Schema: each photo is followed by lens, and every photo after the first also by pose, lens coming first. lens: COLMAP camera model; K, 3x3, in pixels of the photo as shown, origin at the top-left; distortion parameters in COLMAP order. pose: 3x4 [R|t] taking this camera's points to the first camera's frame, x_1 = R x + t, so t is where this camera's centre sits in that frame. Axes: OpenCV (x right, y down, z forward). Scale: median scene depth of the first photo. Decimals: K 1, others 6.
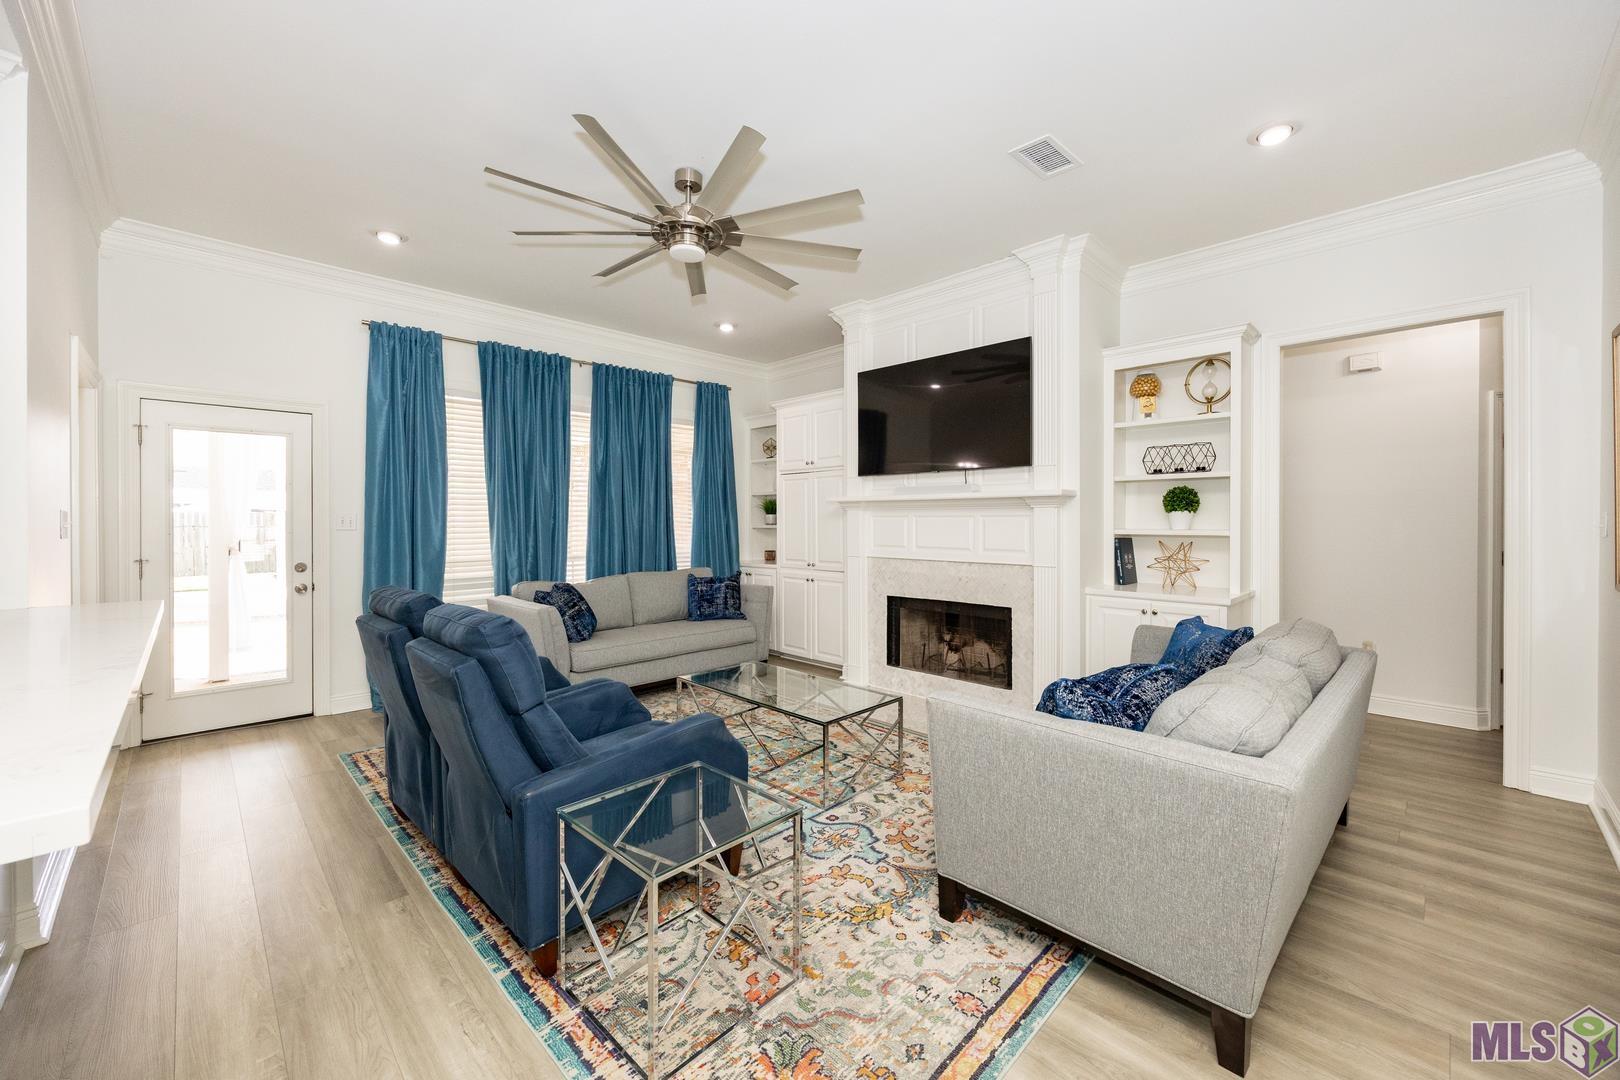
lens RADIAL K [[623.4, 0, 807.4], [0, 623.4, 532.9], [0, 0, 1]] dist [-0.001362, -0.000137]
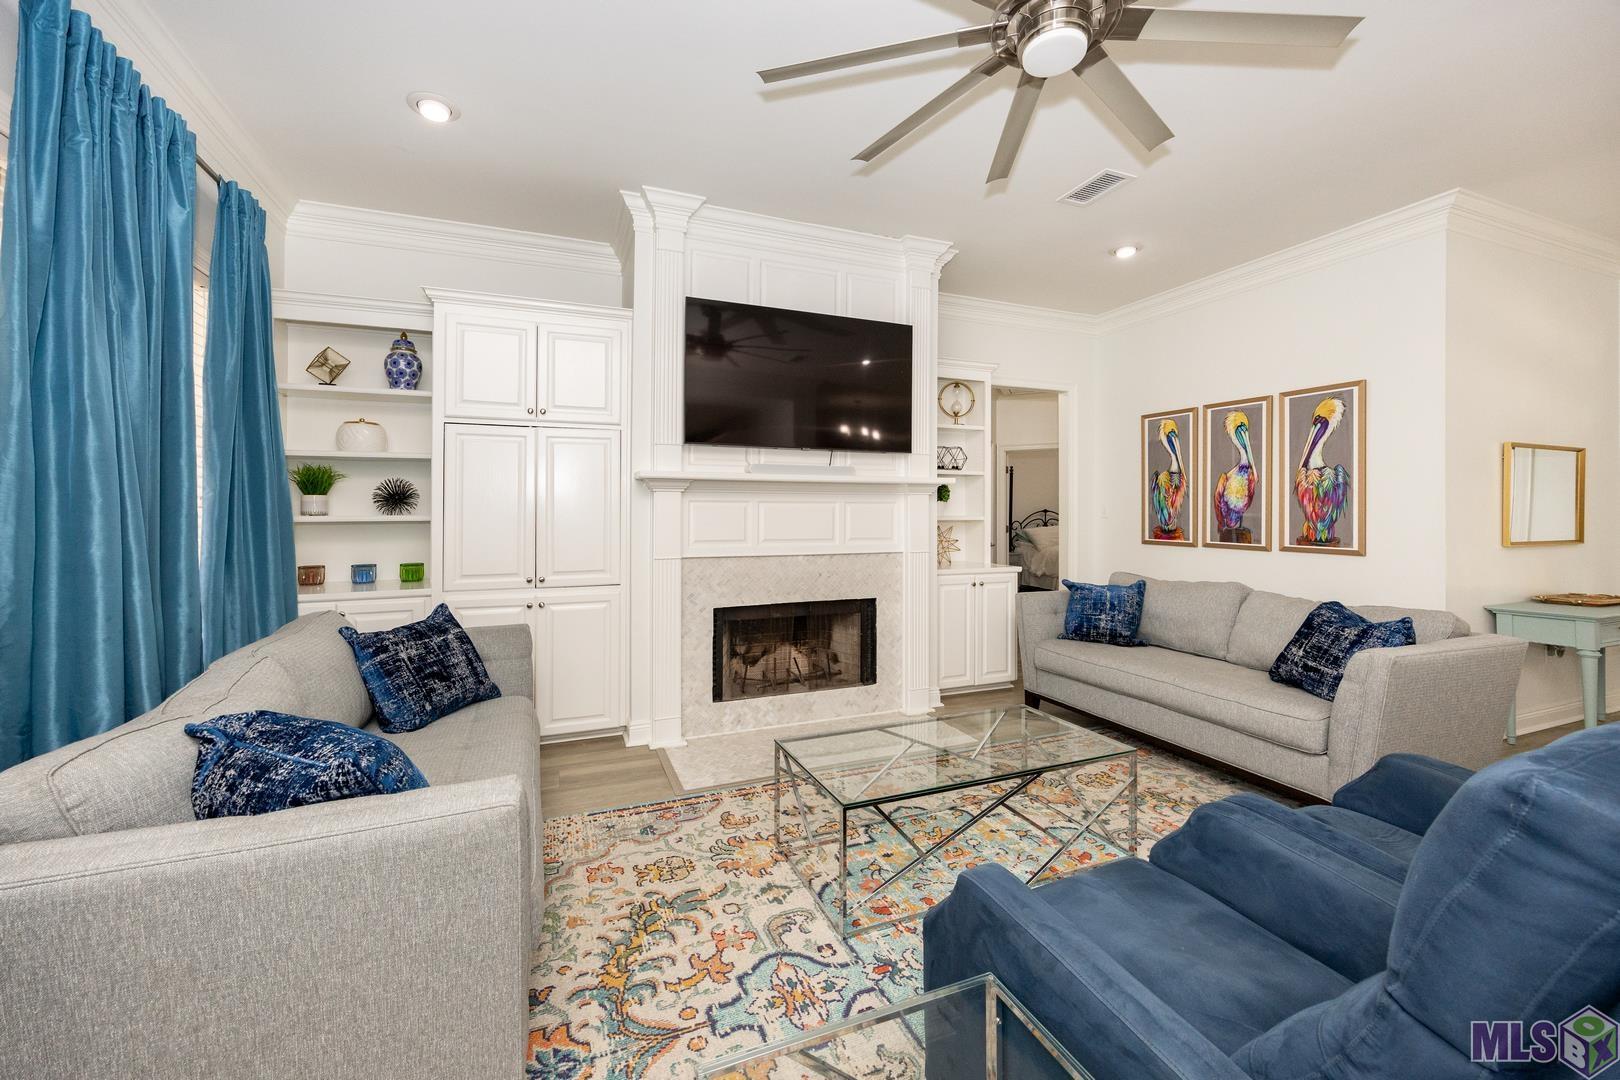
lens RADIAL K [[620.3, 0, 809.9], [0, 620.3, 511.9], [0, 0, 1]] dist [-0.007765, -0.000195]
pose [[0.411739, 0.002610, 0.911298, -0.500750], [0.019709, 0.999737, -0.011768, -0.002980], [-0.911089, 0.022806, 0.411579, 0.594009]]
